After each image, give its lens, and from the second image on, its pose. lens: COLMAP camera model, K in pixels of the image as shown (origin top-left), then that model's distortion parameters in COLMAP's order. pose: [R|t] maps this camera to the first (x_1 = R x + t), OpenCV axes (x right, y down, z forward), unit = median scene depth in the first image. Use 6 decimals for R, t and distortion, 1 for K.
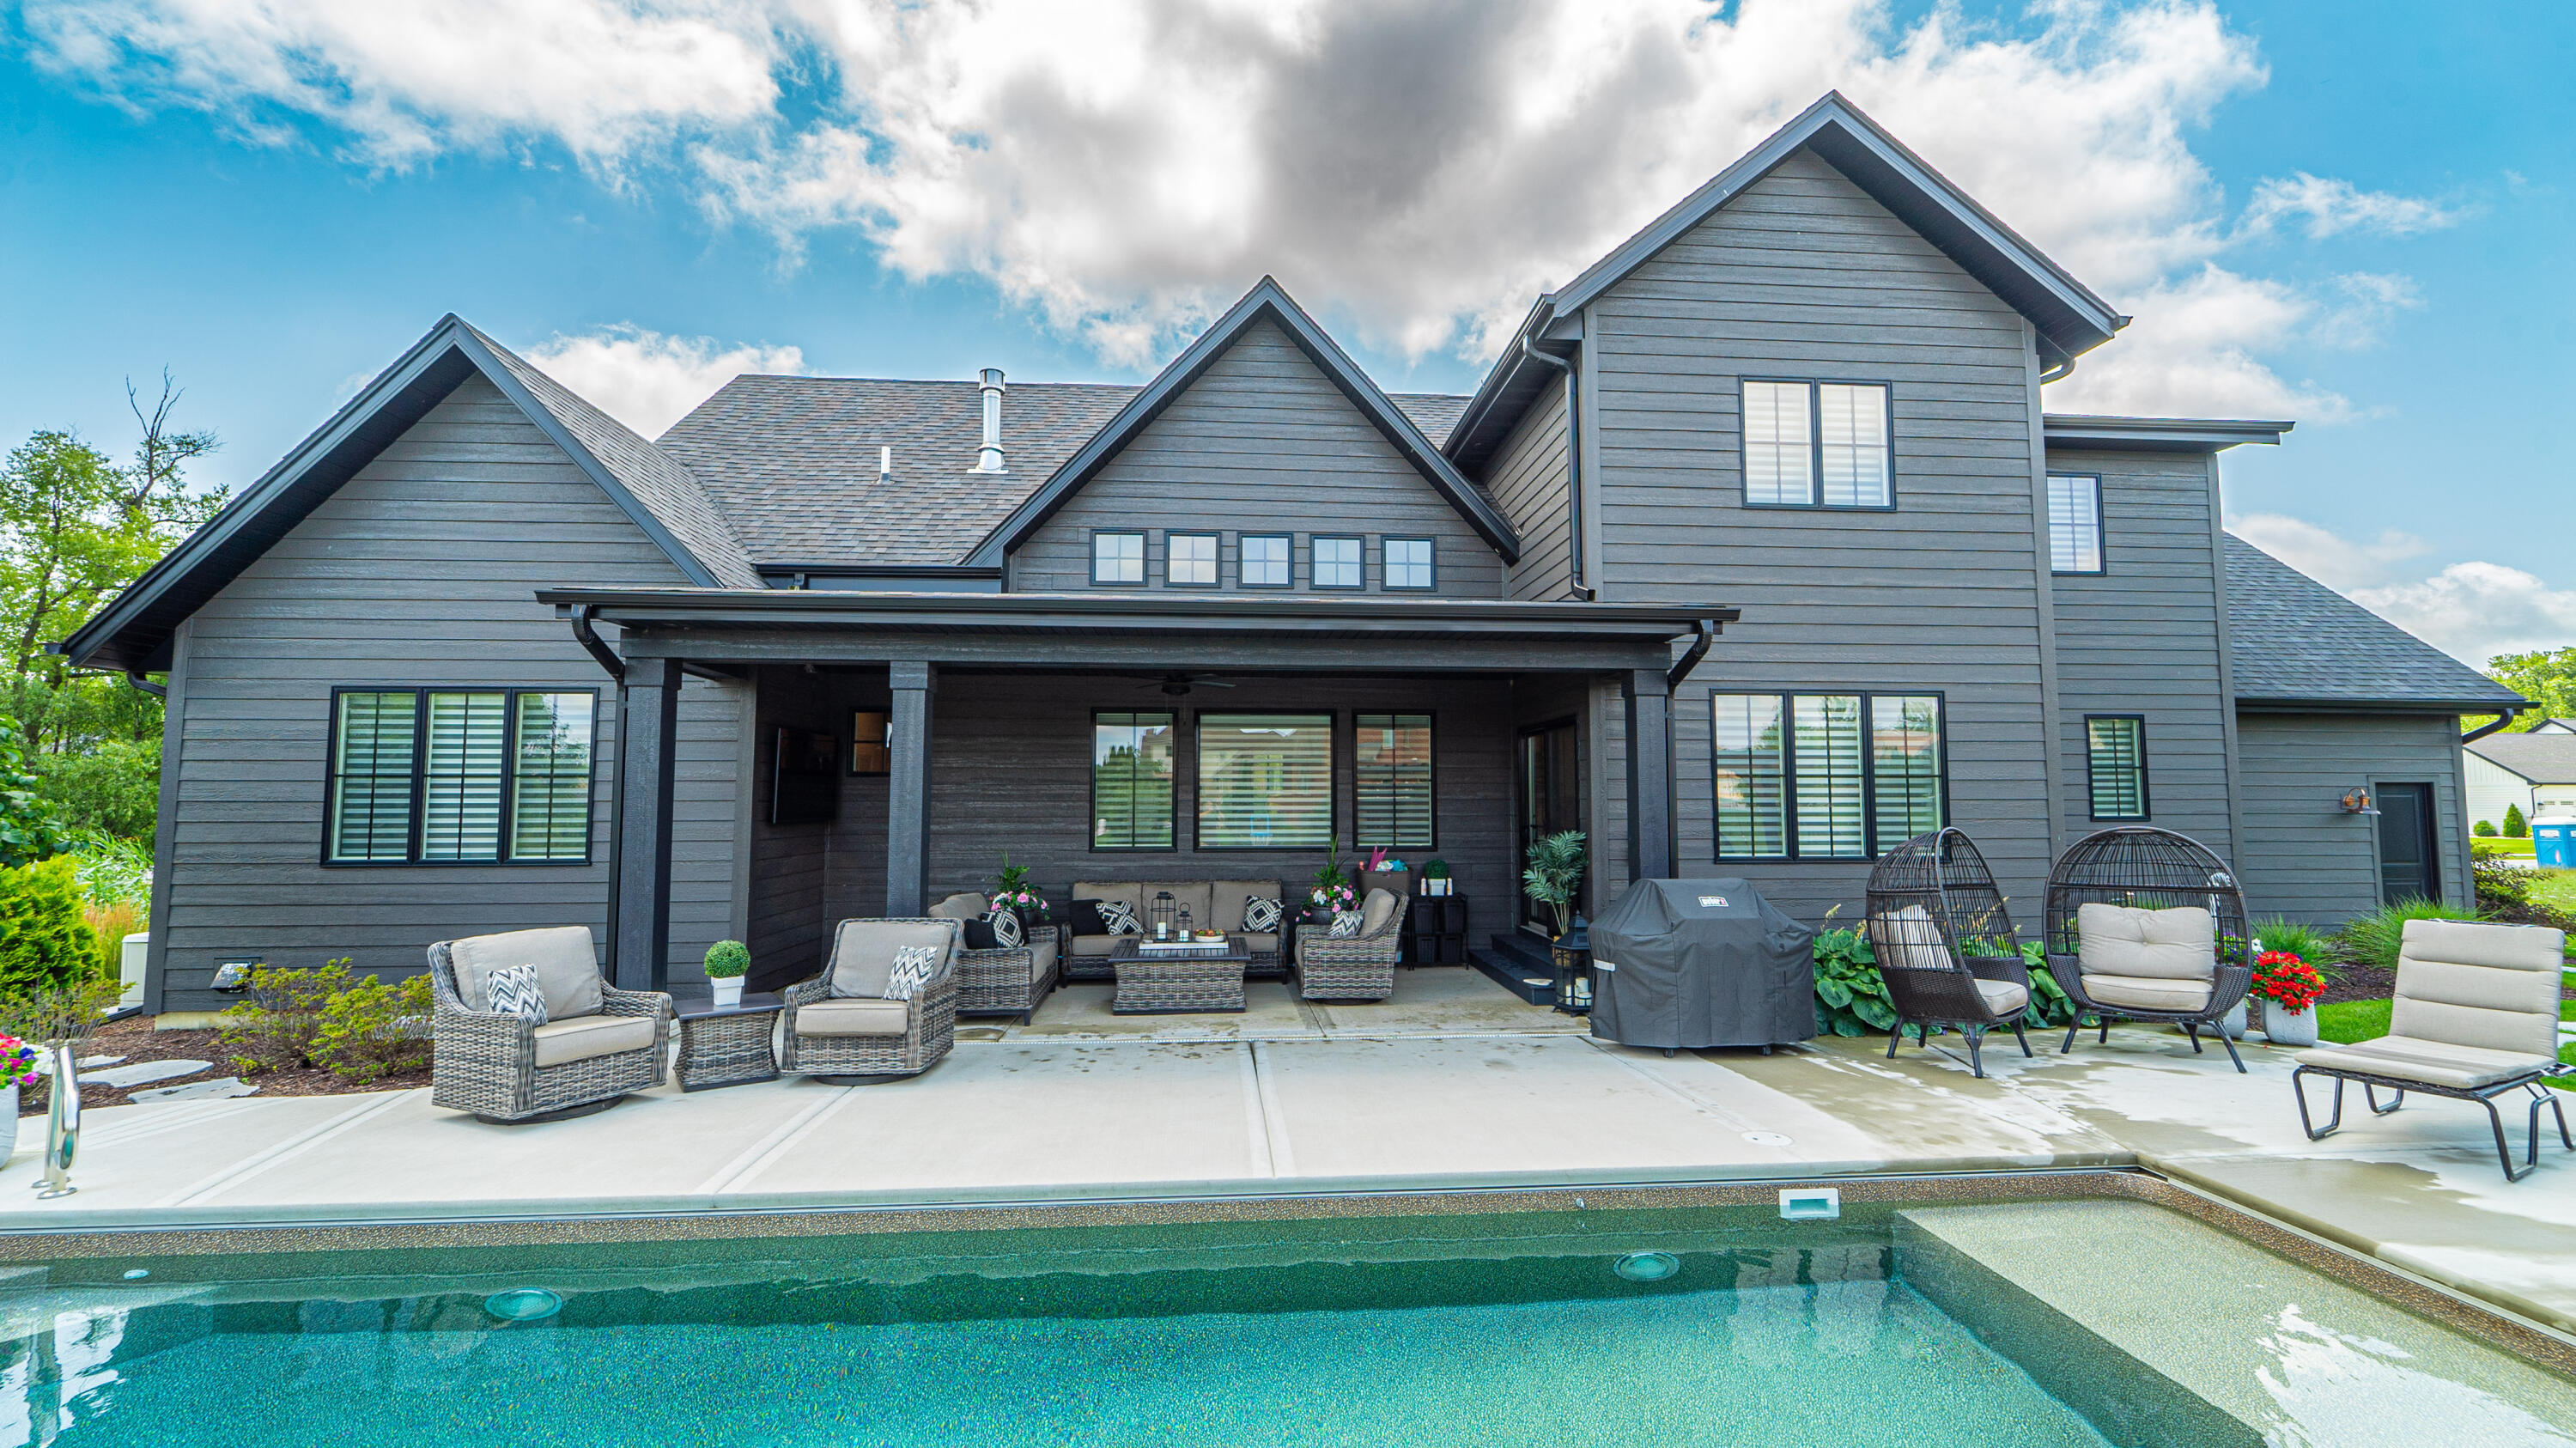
lens RADIAL K [[1027.7, 0, 1288.0], [0, 1027.7, 724.0], [0, 0, 1]] dist [-0.000426, 0.000008]
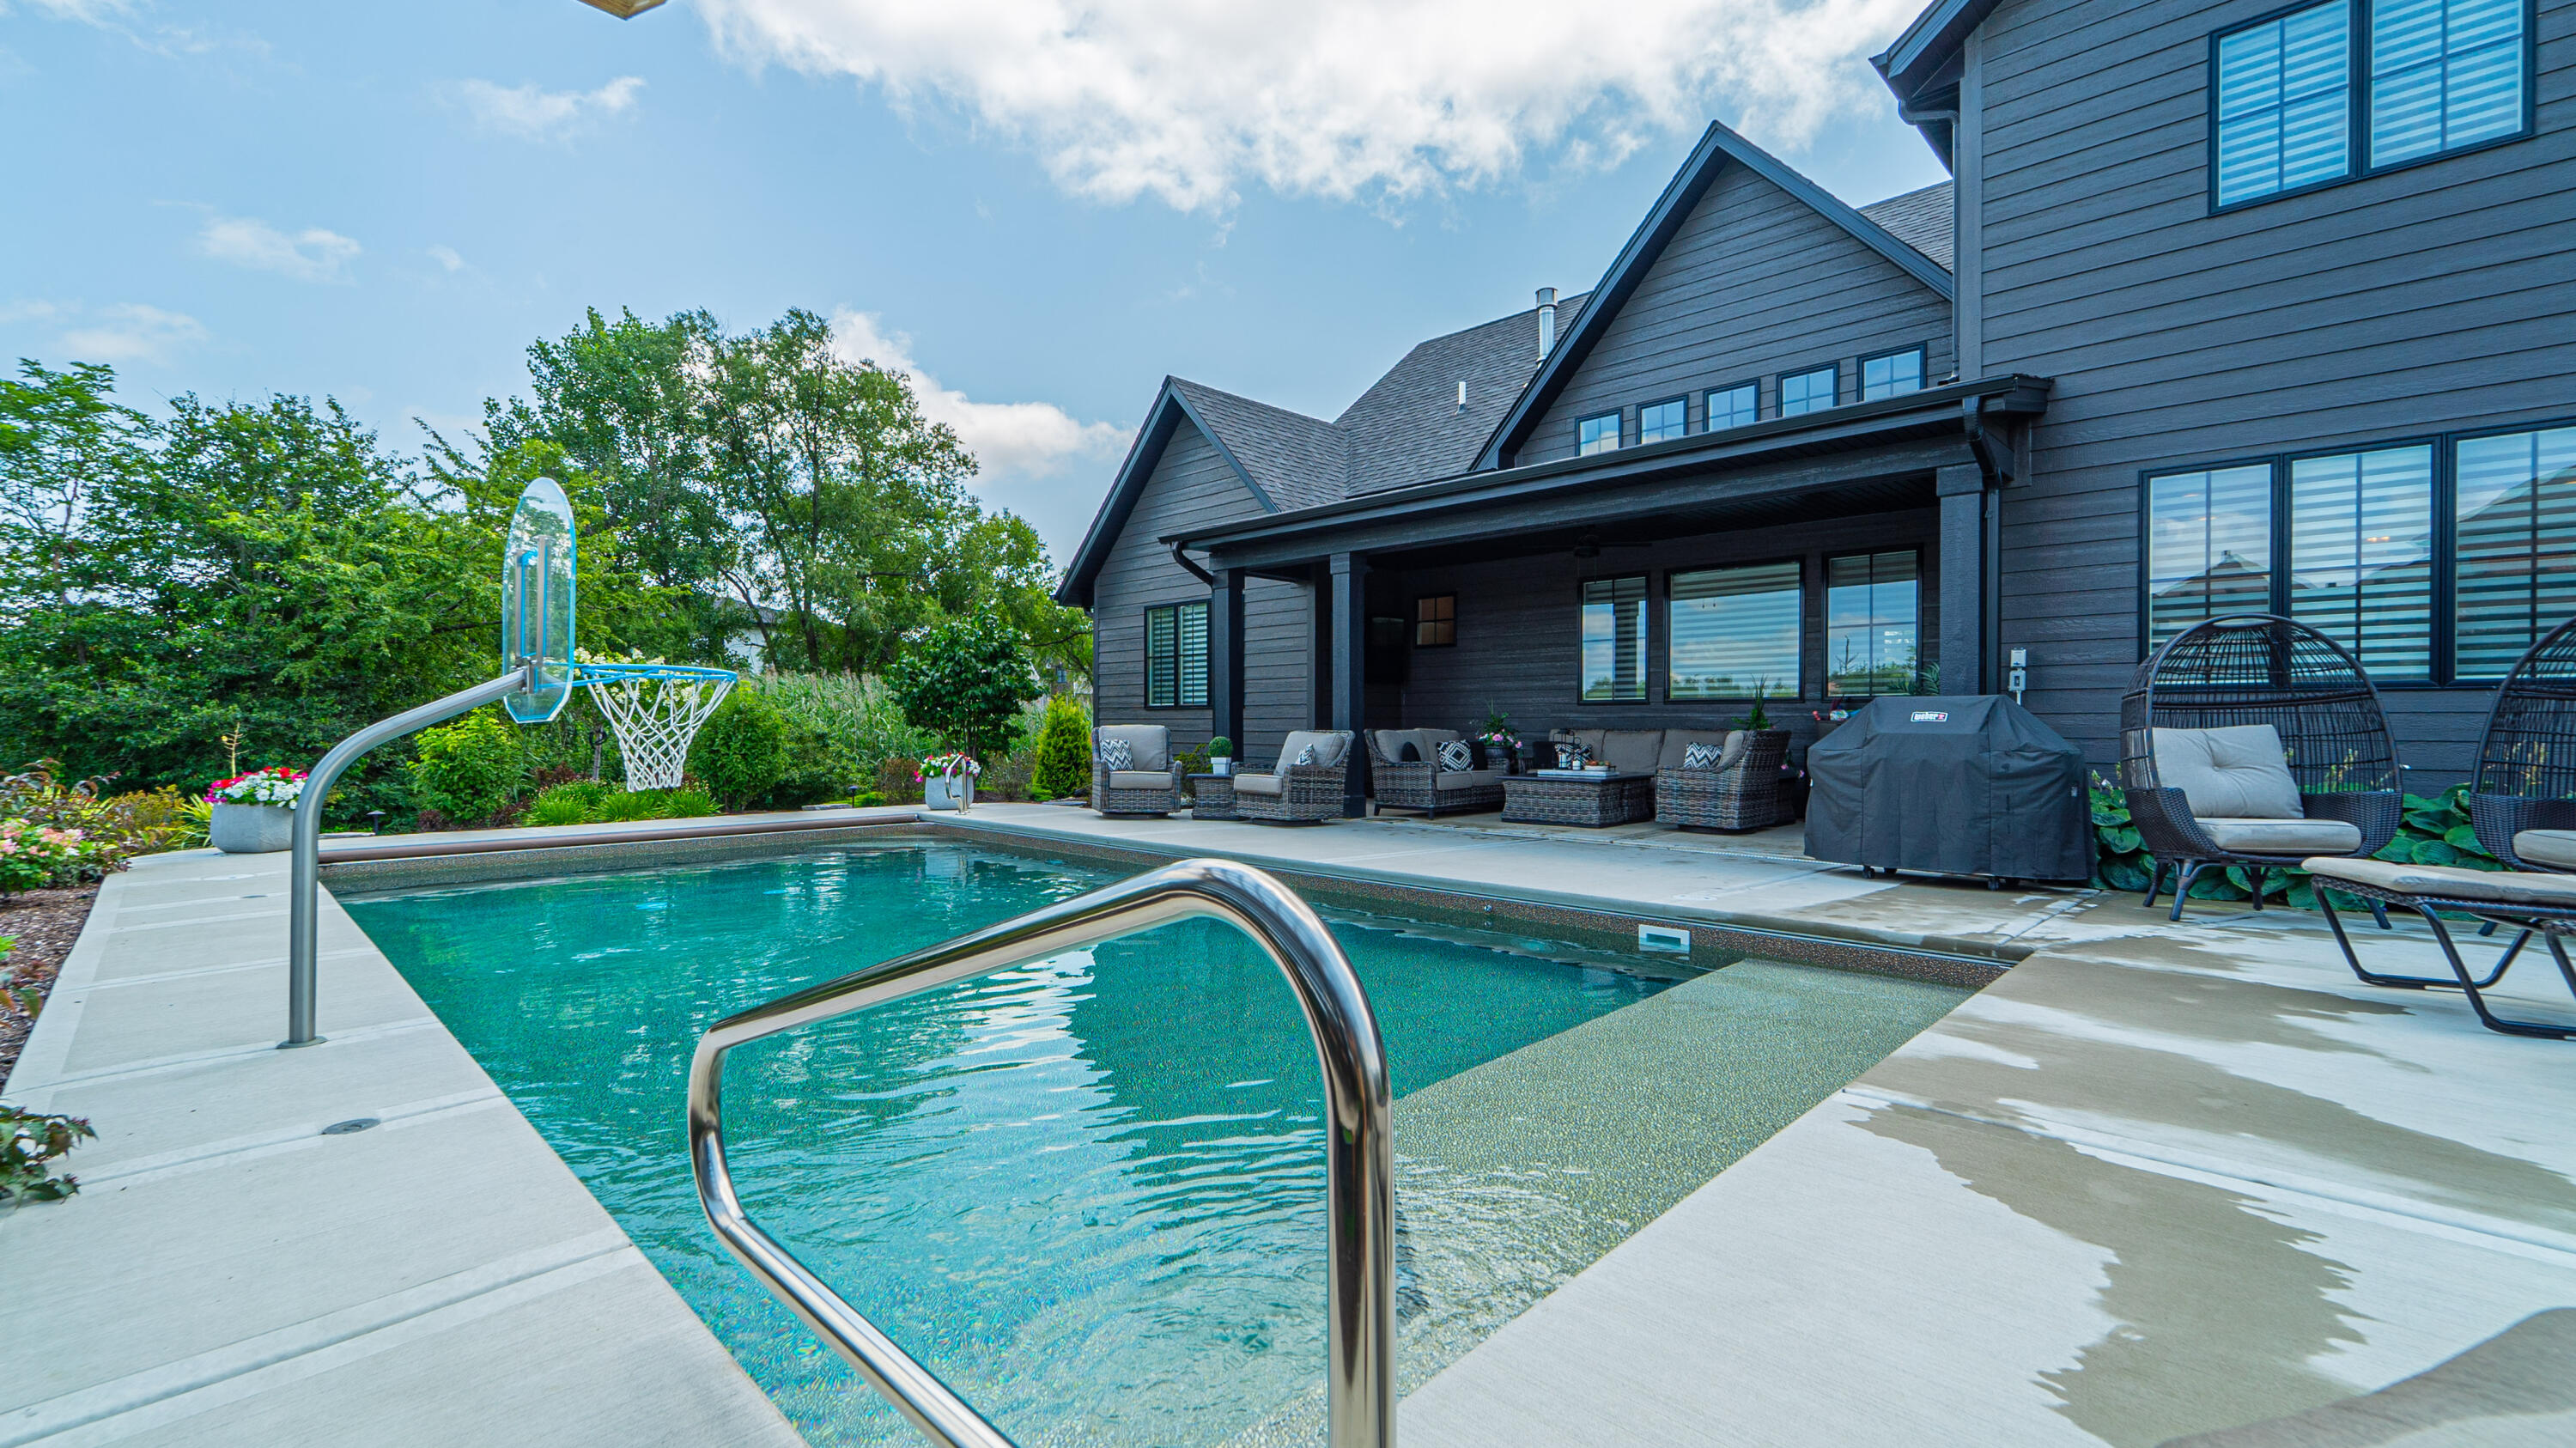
lens RADIAL K [[1063.0, 0, 1288.0], [0, 1063.0, 724.0], [0, 0, 1]] dist [0.000288, -0.000135]
pose [[0.664763, 0.003993, -0.747043, 0.580663], [0.056167, 0.996888, 0.055309, 0.075422], [0.744940, -0.078726, 0.662470, -0.031896]]
